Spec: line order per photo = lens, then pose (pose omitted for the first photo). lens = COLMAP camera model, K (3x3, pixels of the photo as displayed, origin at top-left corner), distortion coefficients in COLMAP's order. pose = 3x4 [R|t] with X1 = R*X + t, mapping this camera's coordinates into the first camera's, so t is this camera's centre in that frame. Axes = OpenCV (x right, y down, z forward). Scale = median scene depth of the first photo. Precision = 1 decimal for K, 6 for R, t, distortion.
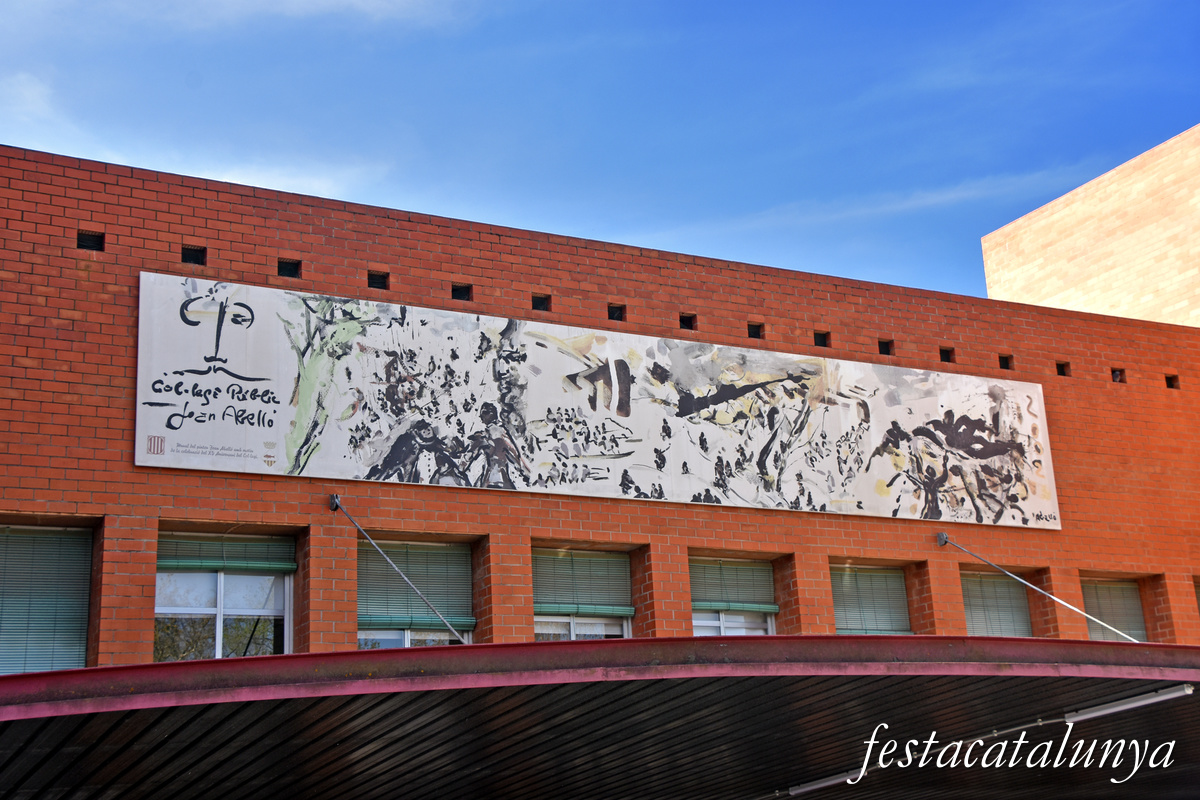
lens RADIAL K [[1661.5, 0, 600.5], [0, 1661.5, 389.8], [0, 0, 1]] dist [0.253236, 0.000000]
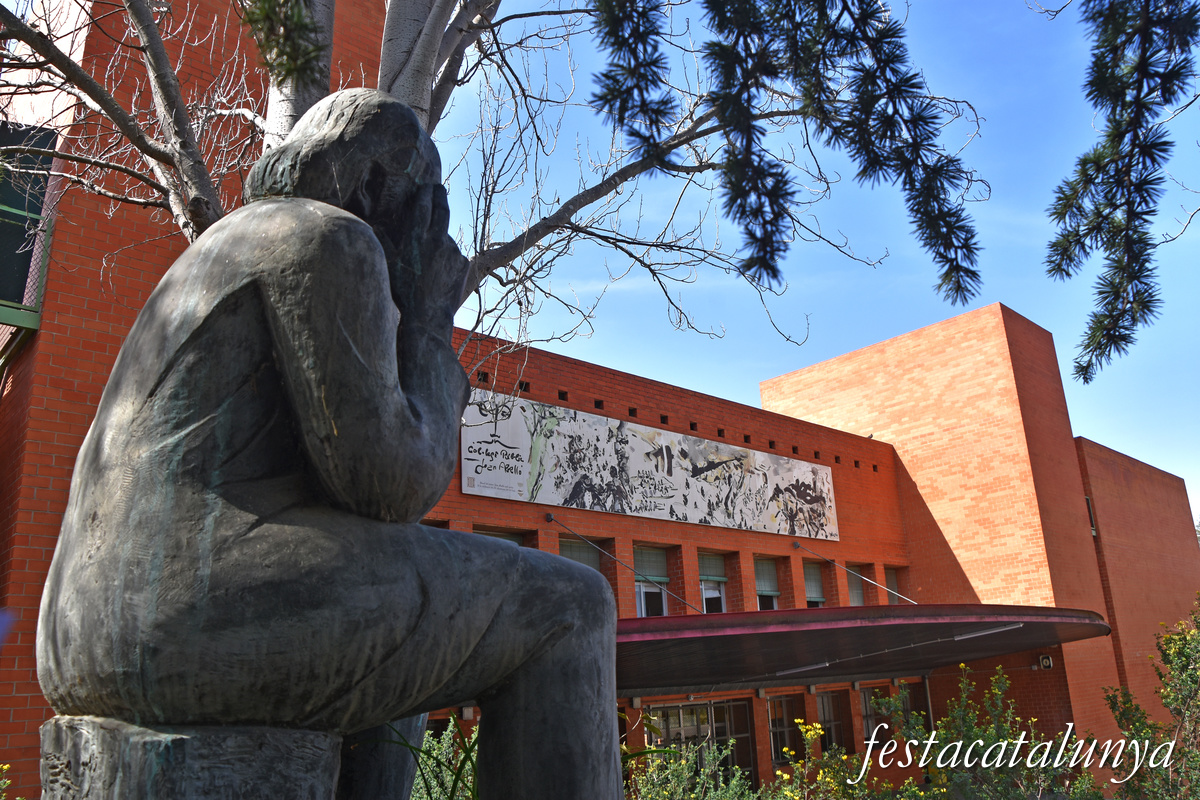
lens RADIAL K [[934.5, 0, 599.1], [0, 934.5, 404.4], [0, 0, 1]] dist [-0.011232, -0.000381]
pose [[0.967116, 0.083305, 0.240306, -0.316938], [-0.078367, 0.996472, -0.030049, -0.026286], [-0.241961, 0.010229, 0.970232, -0.006887]]
